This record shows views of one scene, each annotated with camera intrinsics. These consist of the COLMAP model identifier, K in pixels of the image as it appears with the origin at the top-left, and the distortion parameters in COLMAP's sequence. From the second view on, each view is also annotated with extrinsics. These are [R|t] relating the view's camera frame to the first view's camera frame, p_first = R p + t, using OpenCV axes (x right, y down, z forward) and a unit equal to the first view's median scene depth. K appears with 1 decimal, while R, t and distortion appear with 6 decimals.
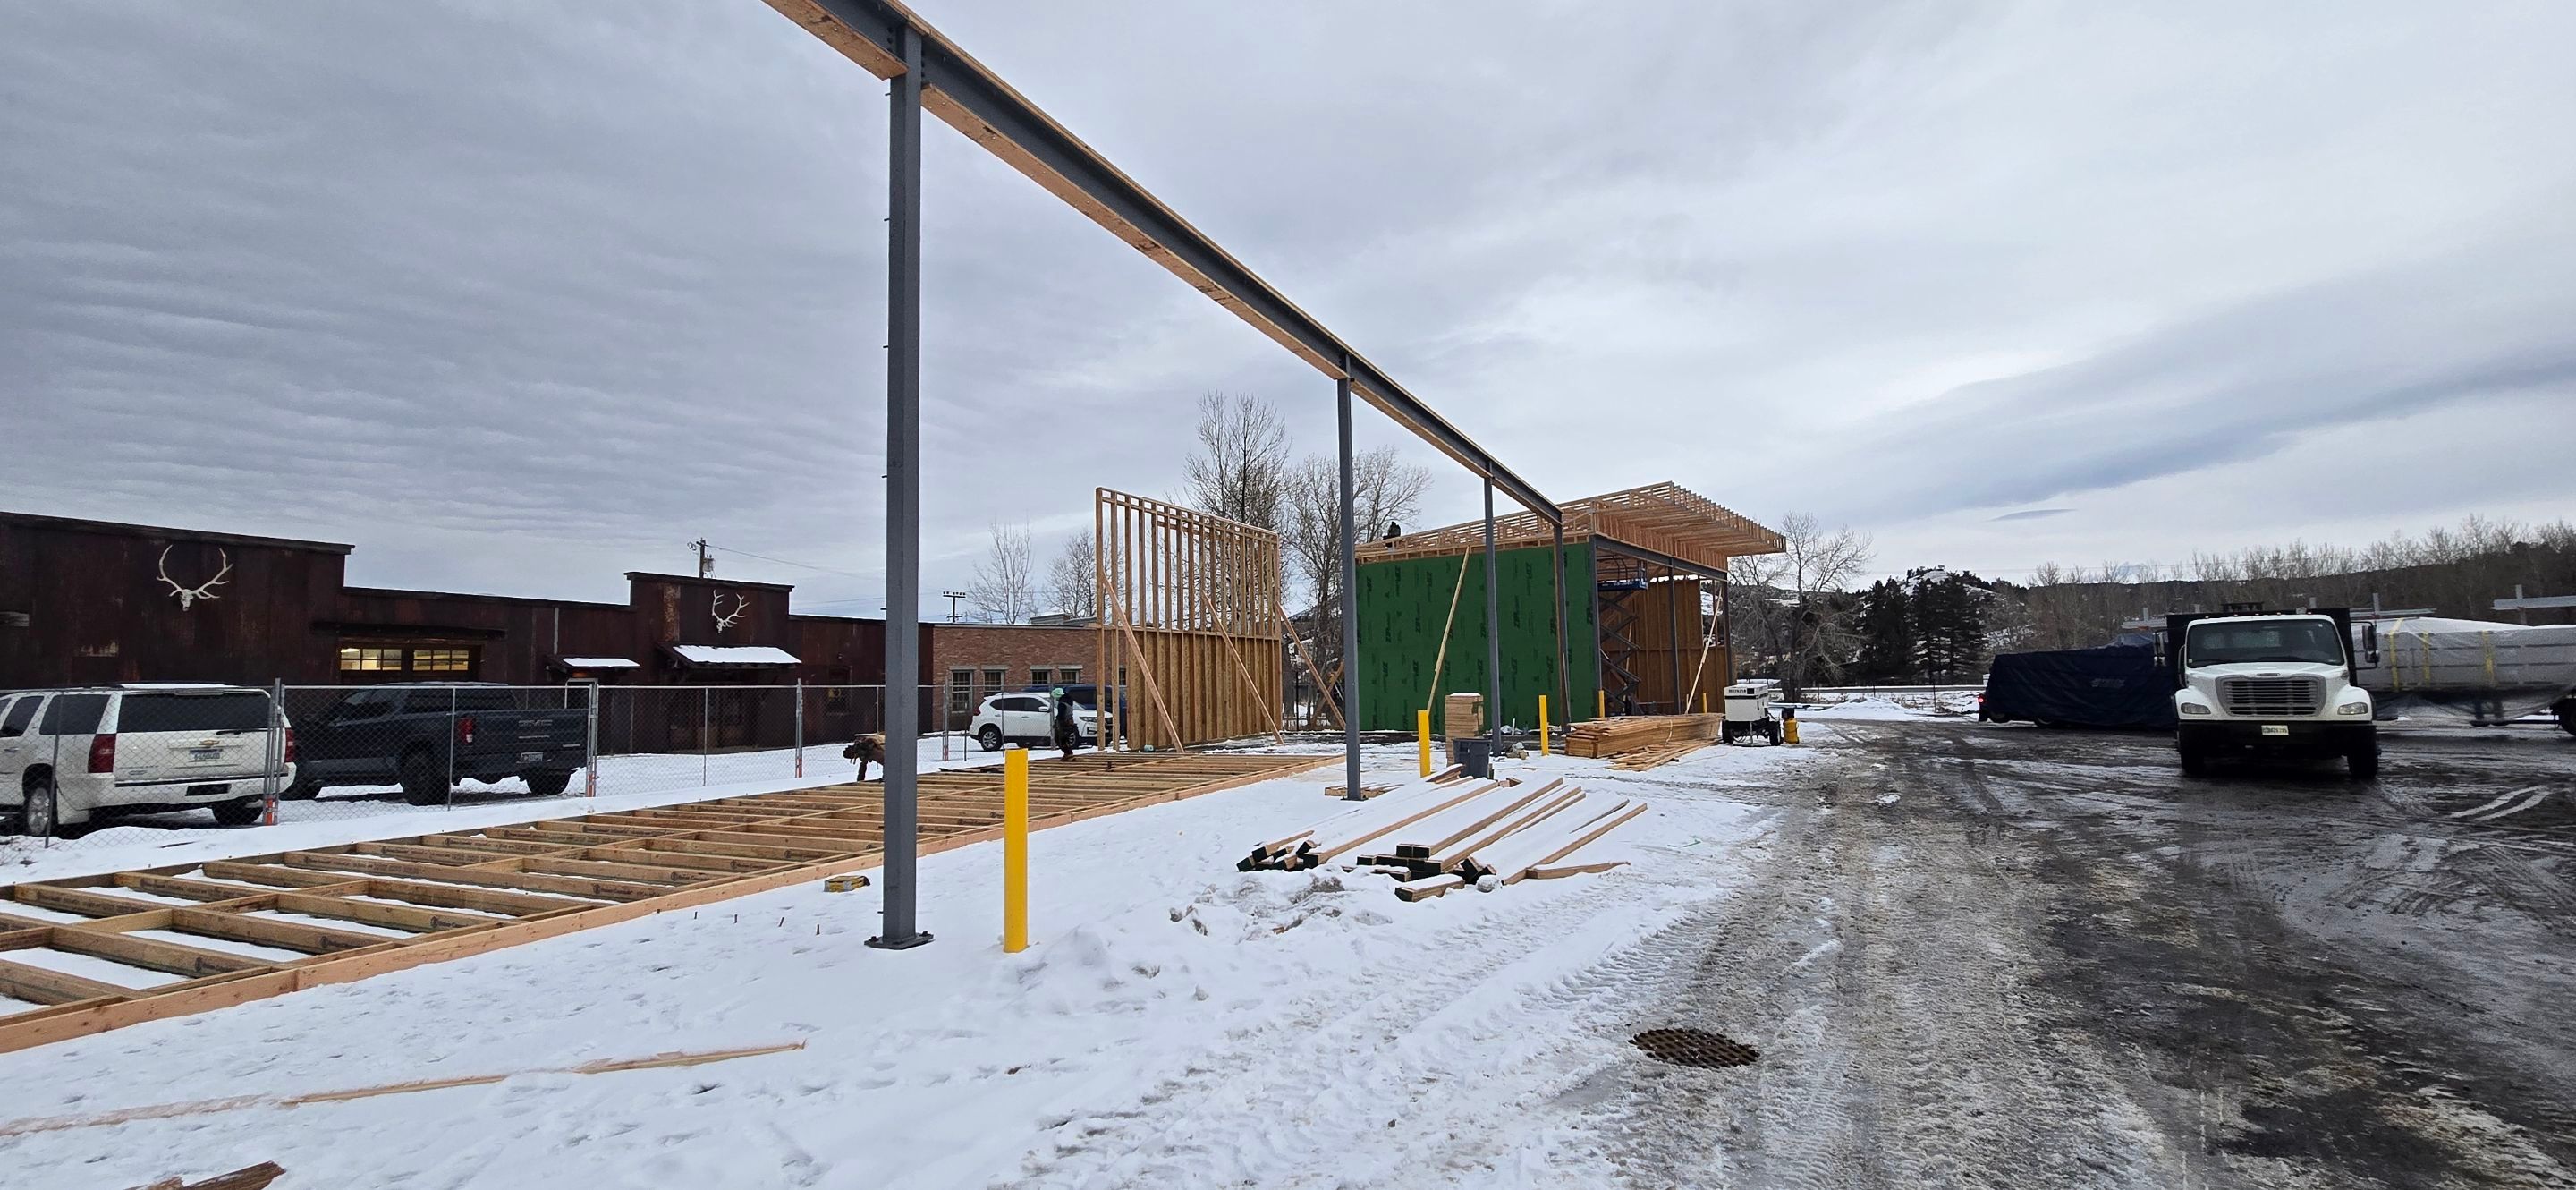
lens RADIAL K [[1089.1, 0, 1285.1], [0, 1089.1, 584.5], [0, 0, 1]] dist [-0.000160, 0.001398]
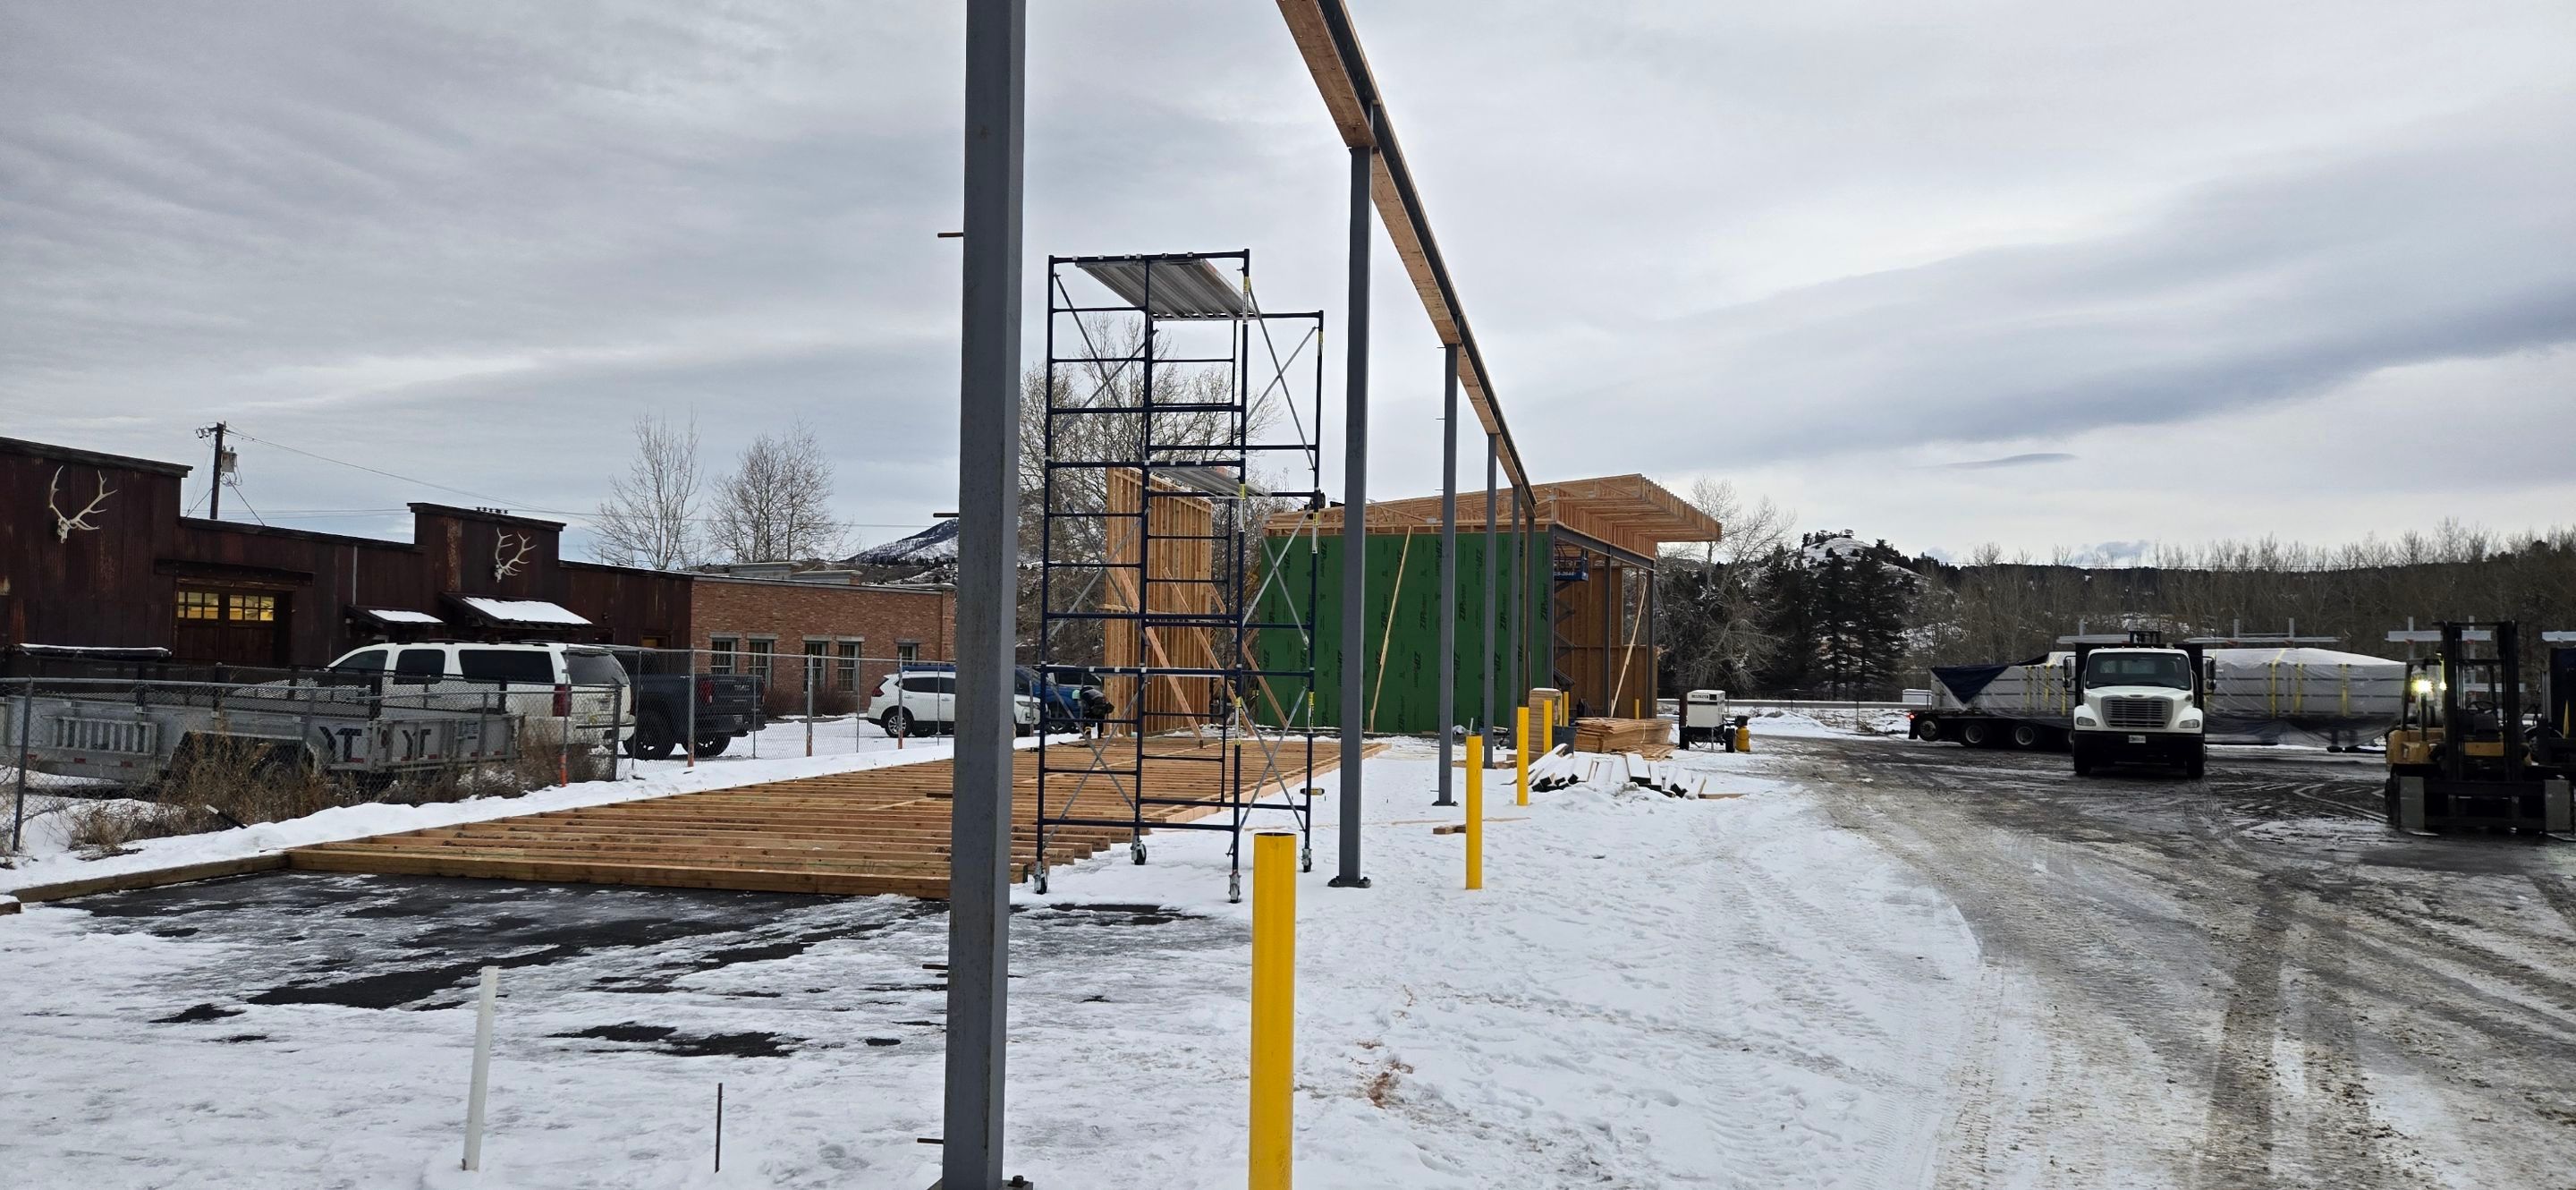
lens RADIAL K [[1779.9, 0, 1285.0], [0, 1779.9, 604.5], [0, 0, 1]] dist [0.050083, -0.005532]
pose [[0.970218, 0.044601, 0.238091, -0.310559], [-0.056874, 0.997370, 0.044925, -0.033618], [-0.235461, -0.057128, 0.970203, -0.437628]]
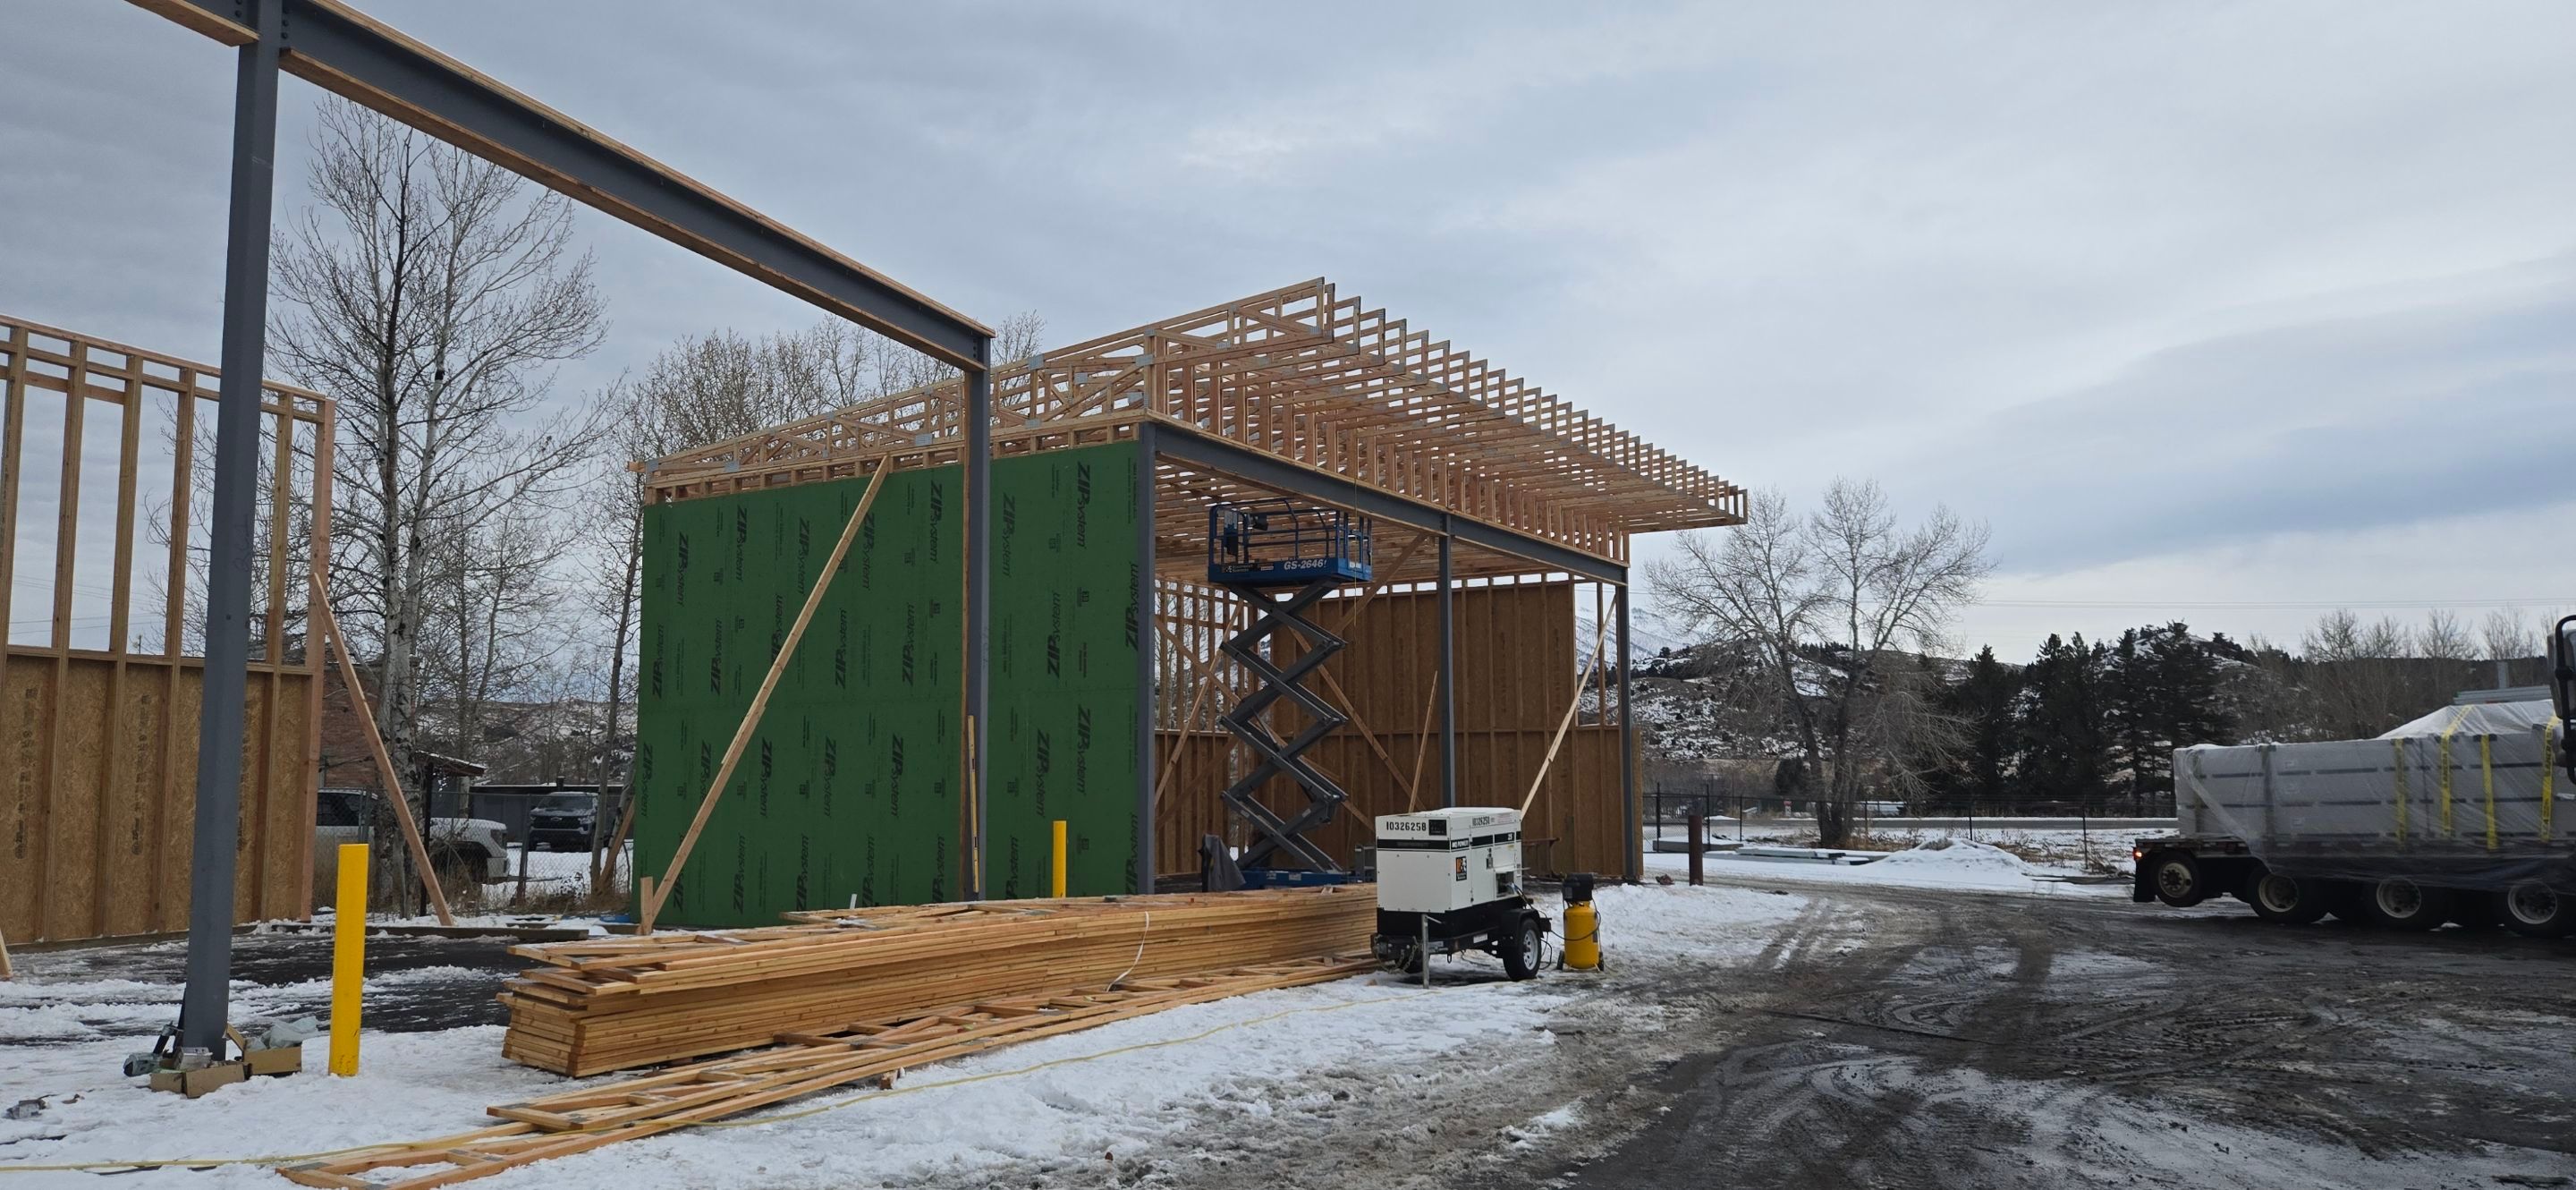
lens RADIAL K [[1779.9, 0, 1283.2], [0, 1779.9, 609.7], [0, 0, 1]] dist [0.050083, -0.005532]
pose [[0.996711, 0.019288, 0.078703, 0.297017], [-0.018054, 0.999703, -0.016362, 0.033117], [-0.078995, 0.014887, 0.996764, 0.378982]]
